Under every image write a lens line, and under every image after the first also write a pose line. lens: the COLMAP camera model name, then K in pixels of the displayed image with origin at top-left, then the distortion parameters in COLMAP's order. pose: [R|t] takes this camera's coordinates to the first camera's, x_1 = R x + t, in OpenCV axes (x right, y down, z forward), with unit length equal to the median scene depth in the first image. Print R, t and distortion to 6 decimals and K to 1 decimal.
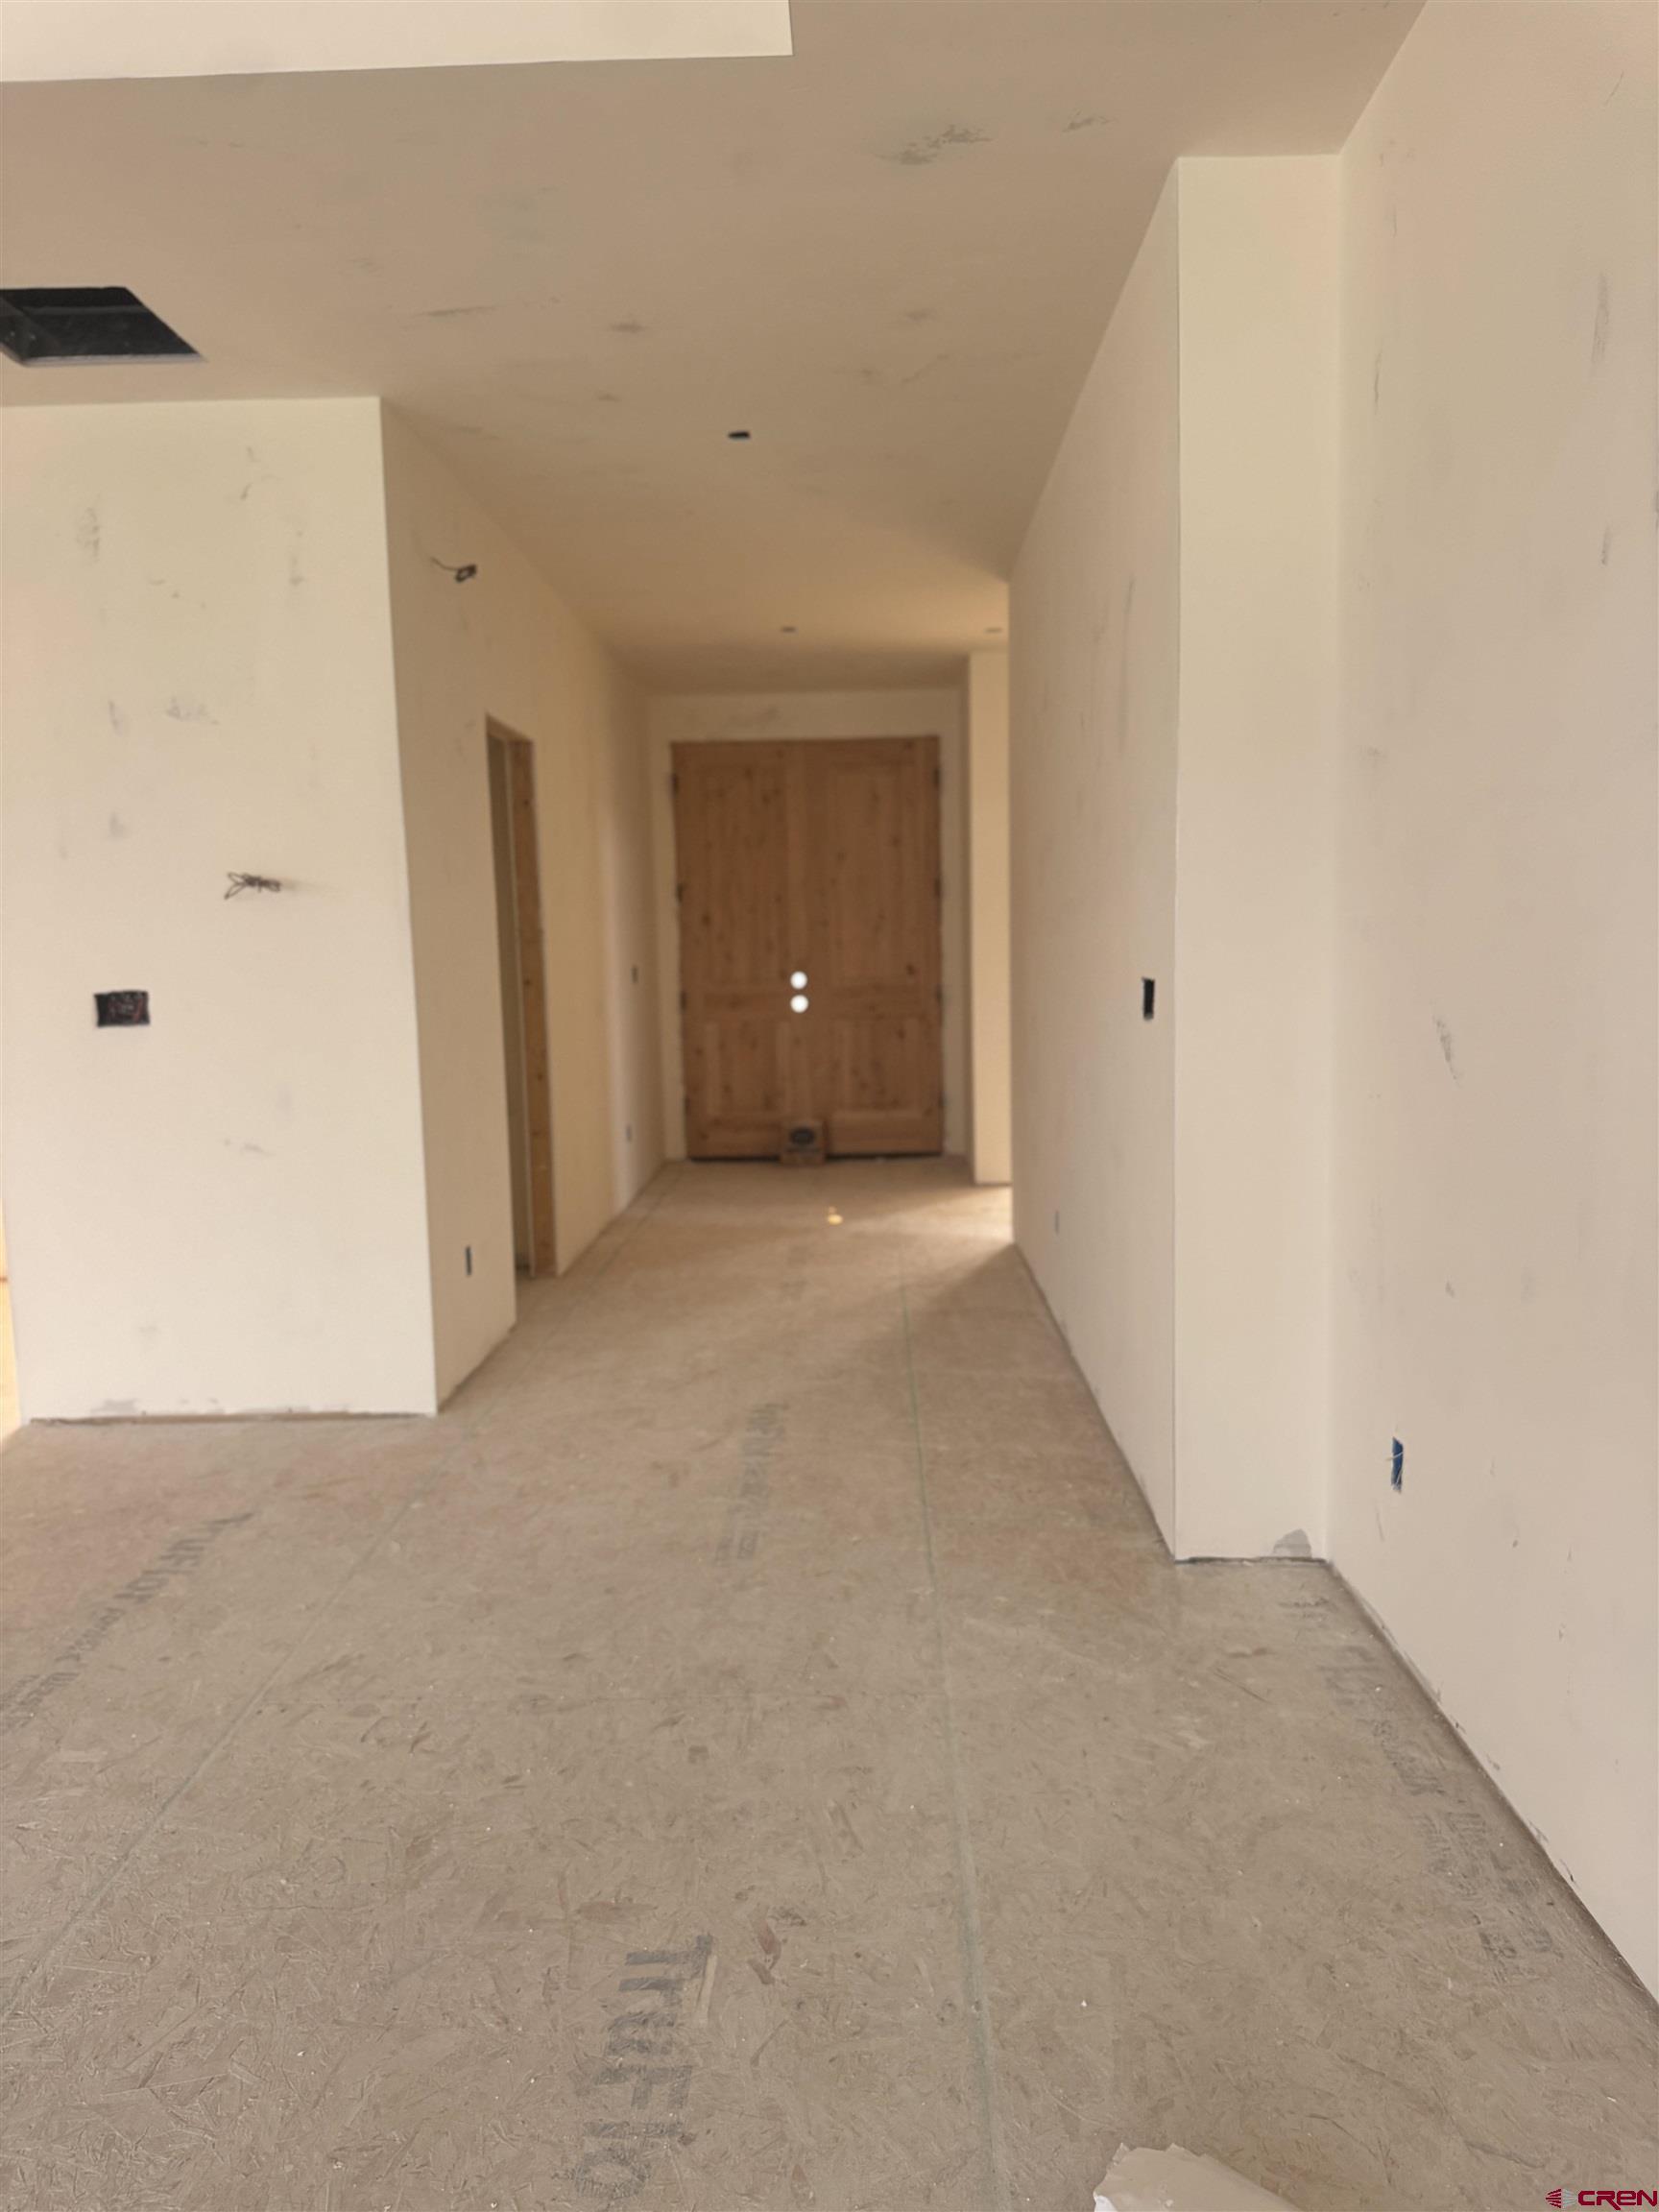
lens RADIAL K [[1599.0, 0, 829.5], [0, 1599.0, 1106.0], [0, 0, 1]] dist [-0.012535, -0.004355]
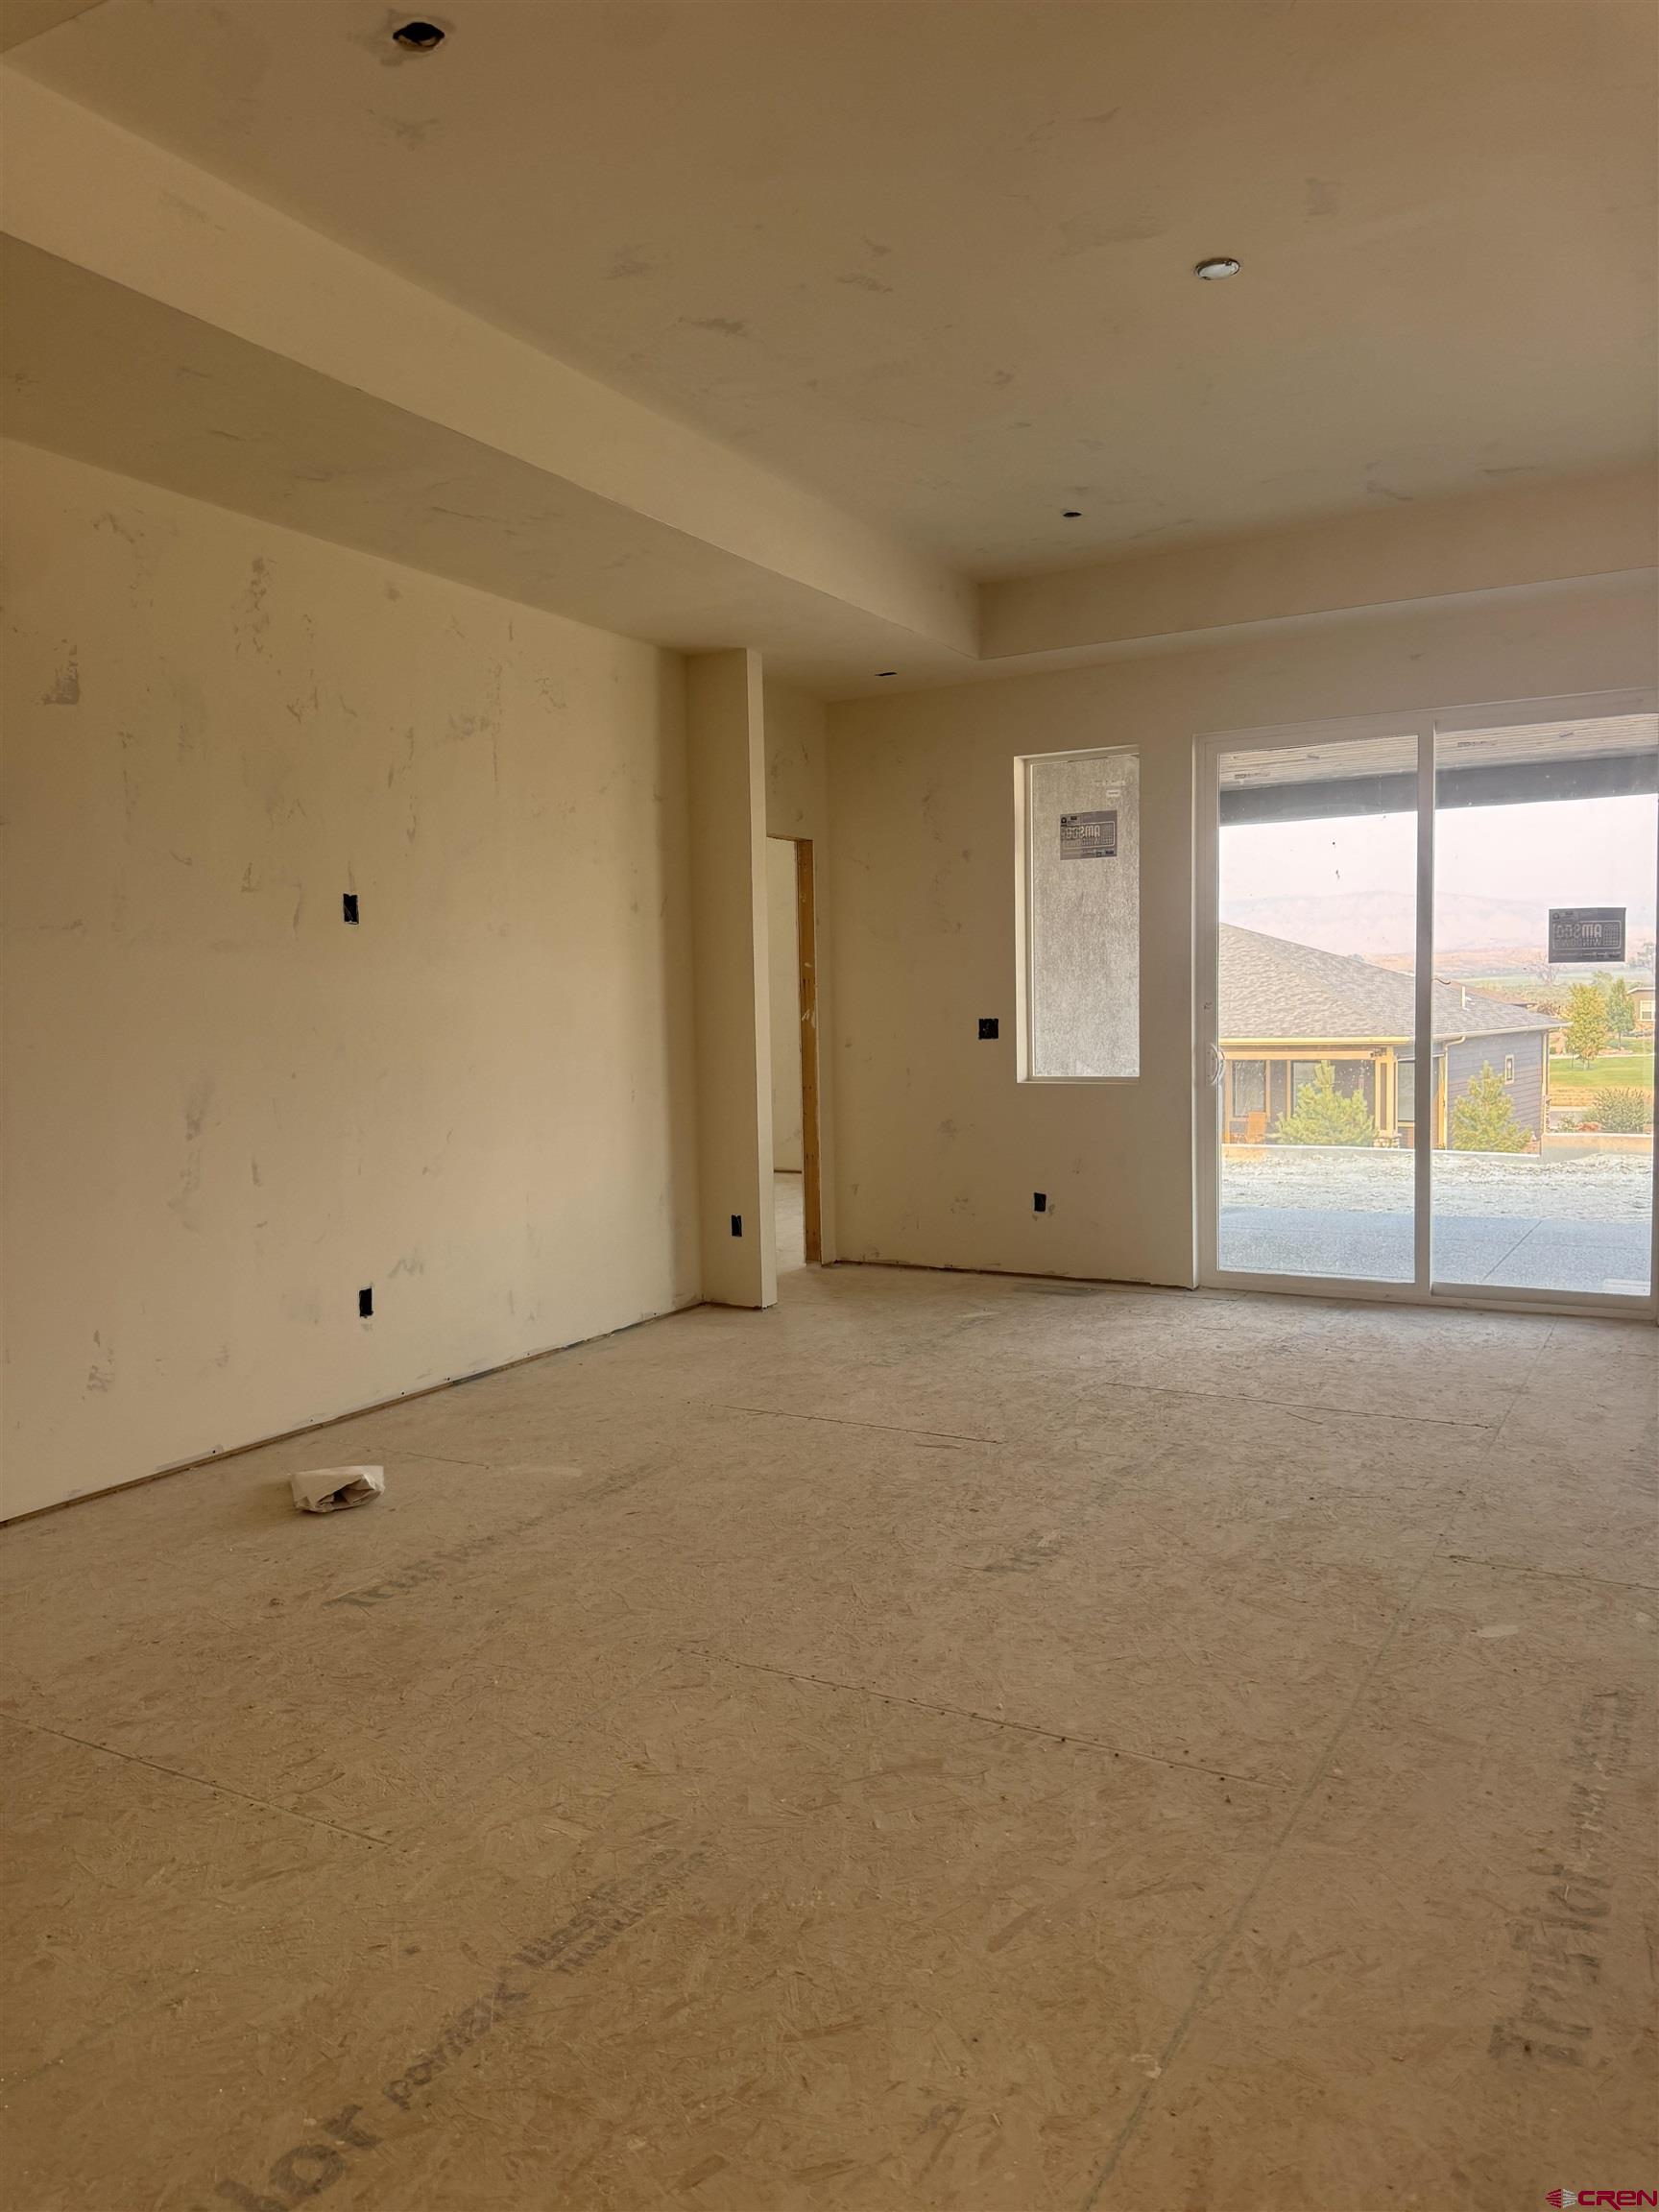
lens RADIAL K [[1581.1, 0, 829.5], [0, 1581.1, 1106.0], [0, 0, 1]] dist [0.148268, -0.173275]
pose [[-0.880038, 0.020124, 0.474477, -0.973989], [0.094756, 0.986453, 0.133911, -0.126125], [-0.465354, 0.162807, -0.870023, 1.531871]]
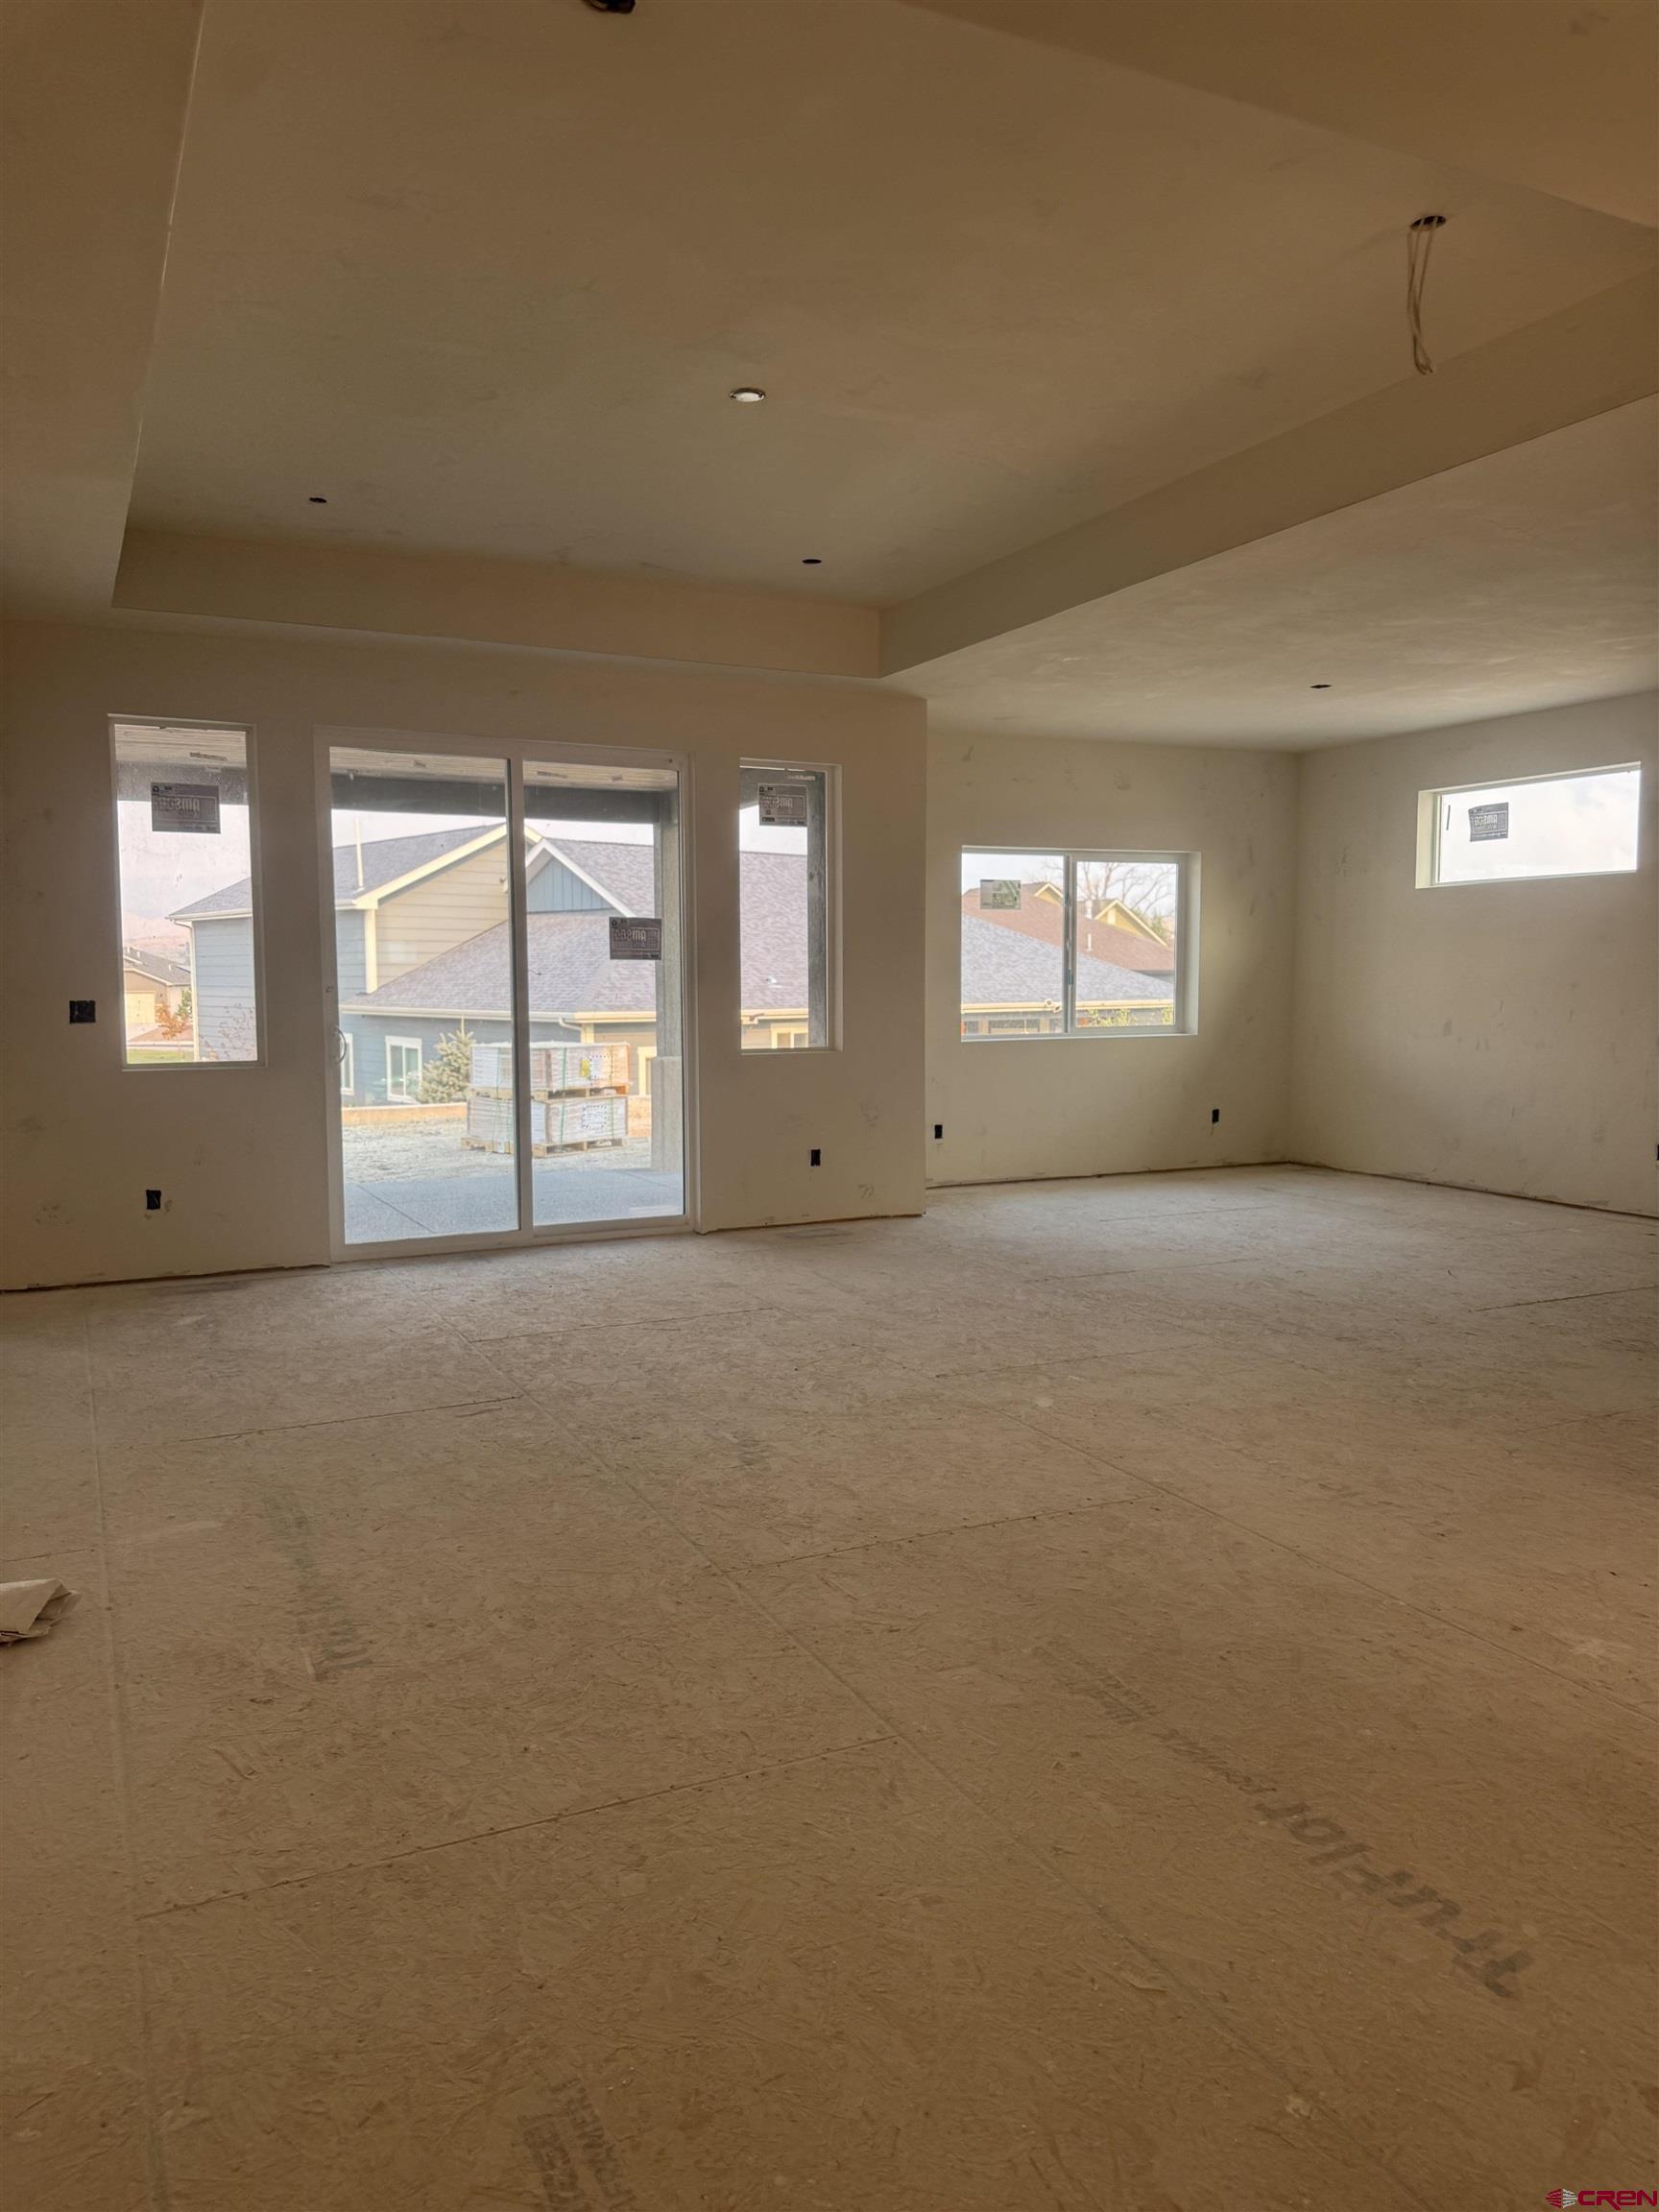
lens RADIAL K [[1581.1, 0, 829.5], [0, 1581.1, 1106.0], [0, 0, 1]] dist [0.148268, -0.173275]
pose [[-0.889943, 0.075802, -0.449728, 0.095760], [-0.009568, 0.982771, 0.184580, -0.188749], [0.455971, 0.168569, -0.873885, 1.713153]]
